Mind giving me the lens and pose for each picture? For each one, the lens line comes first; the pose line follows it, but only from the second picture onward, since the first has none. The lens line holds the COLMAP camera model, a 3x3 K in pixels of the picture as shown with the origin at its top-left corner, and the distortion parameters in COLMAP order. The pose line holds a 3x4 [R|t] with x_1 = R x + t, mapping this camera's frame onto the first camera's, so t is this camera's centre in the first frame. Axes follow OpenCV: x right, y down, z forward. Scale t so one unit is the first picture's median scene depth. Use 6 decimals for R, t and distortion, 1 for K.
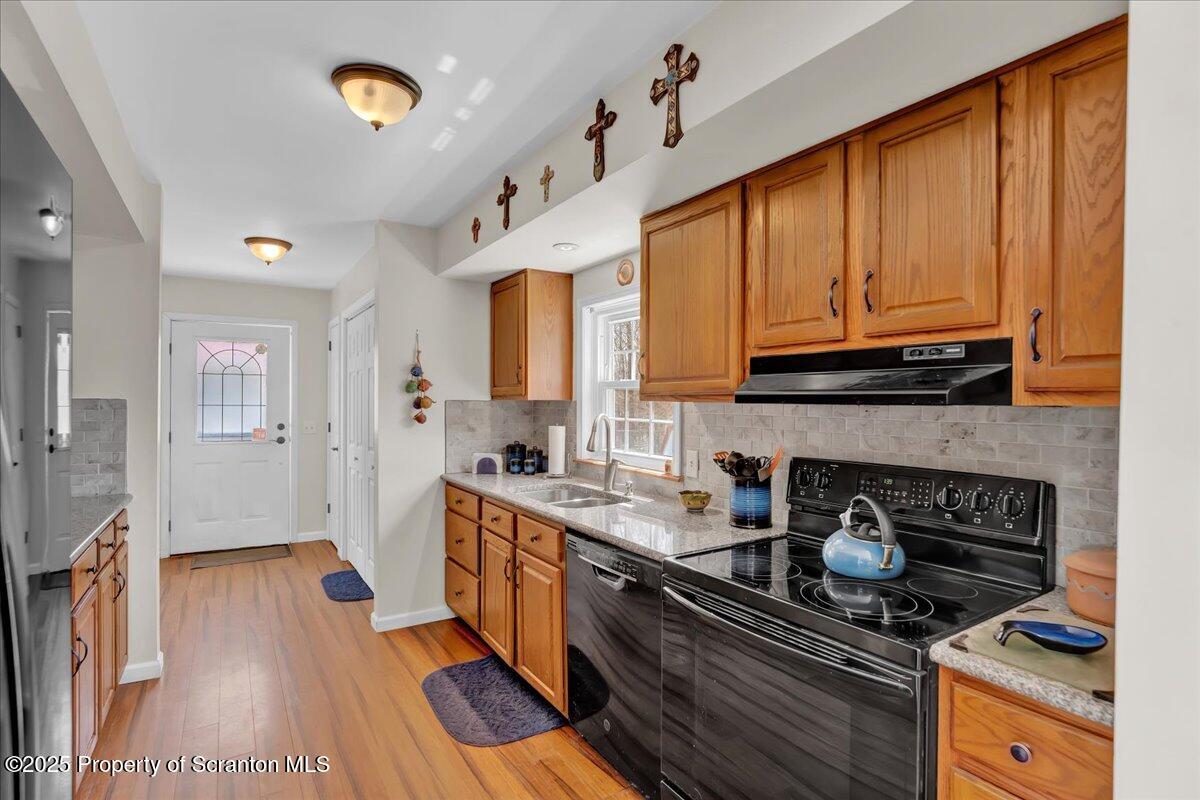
lens RADIAL K [[572.5, 0, 600.0], [0, 572.5, 400.0], [0, 0, 1]] dist [-0.020119, -0.000443]
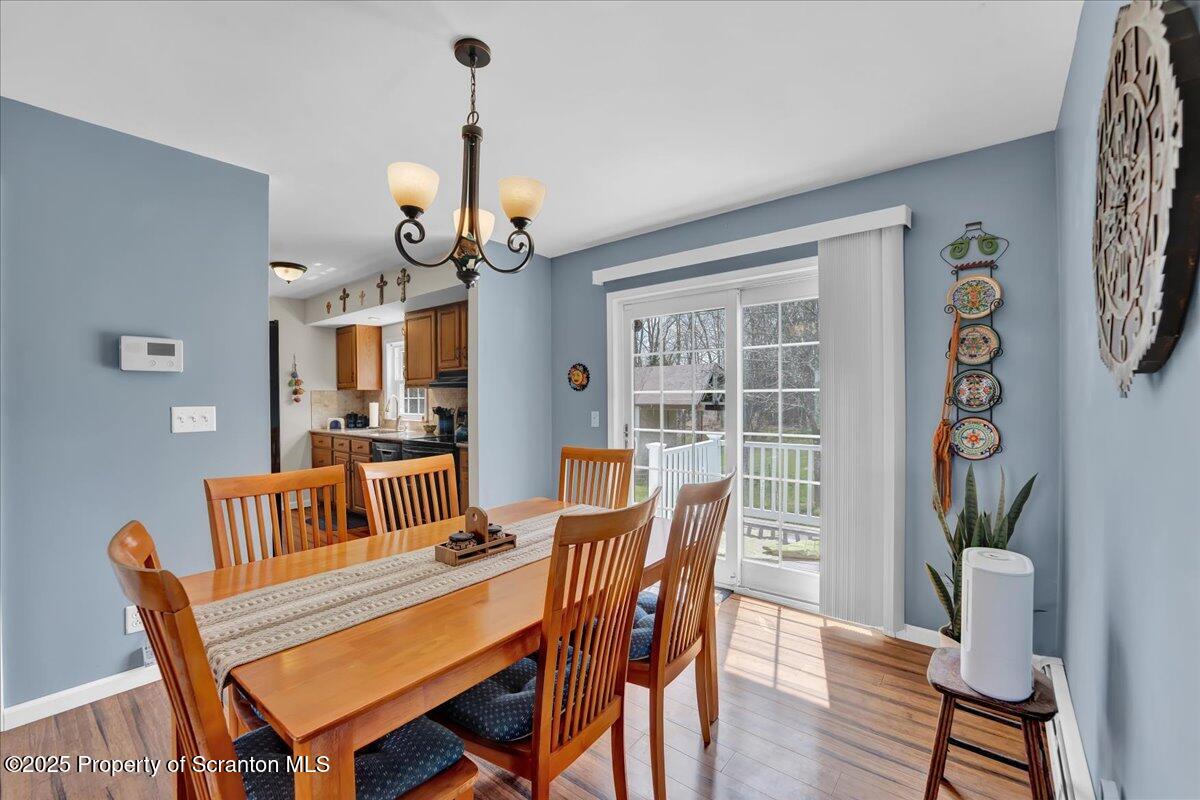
lens RADIAL K [[500.0, 0, 602.8], [0, 500.0, 397.6], [0, 0, 1]] dist [-0.027476, 0.000376]
pose [[0.953330, -0.012191, 0.301683, 0.215320], [0.012109, 0.999924, 0.002140, 0.044148], [-0.301687, 0.001613, 0.953406, -1.179210]]
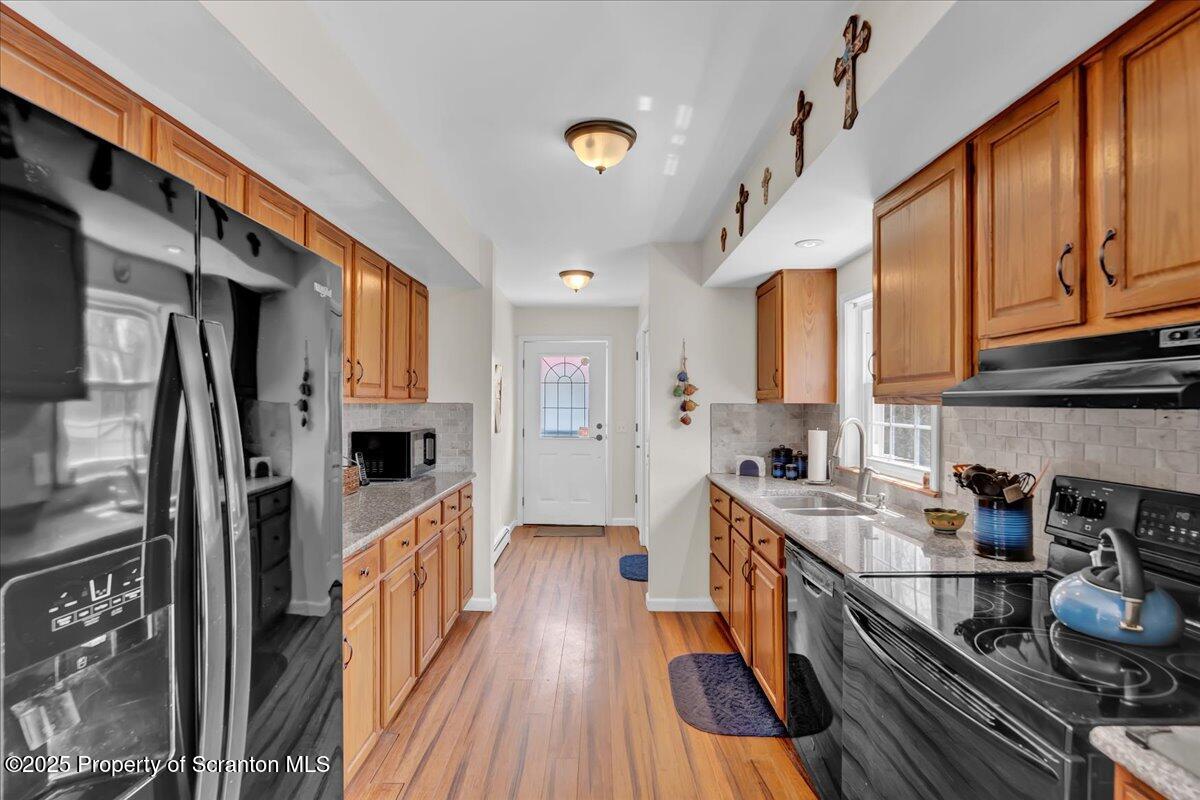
lens RADIAL K [[572.9, 0, 597.9], [0, 572.9, 402.6], [0, 0, 1]] dist [-0.018747, 0.000554]
pose [[0.836457, -0.002563, -0.548027, 0.185046], [0.001754, 0.999996, -0.001999, 0.000574], [0.548030, 0.000711, 0.836458, 0.005126]]
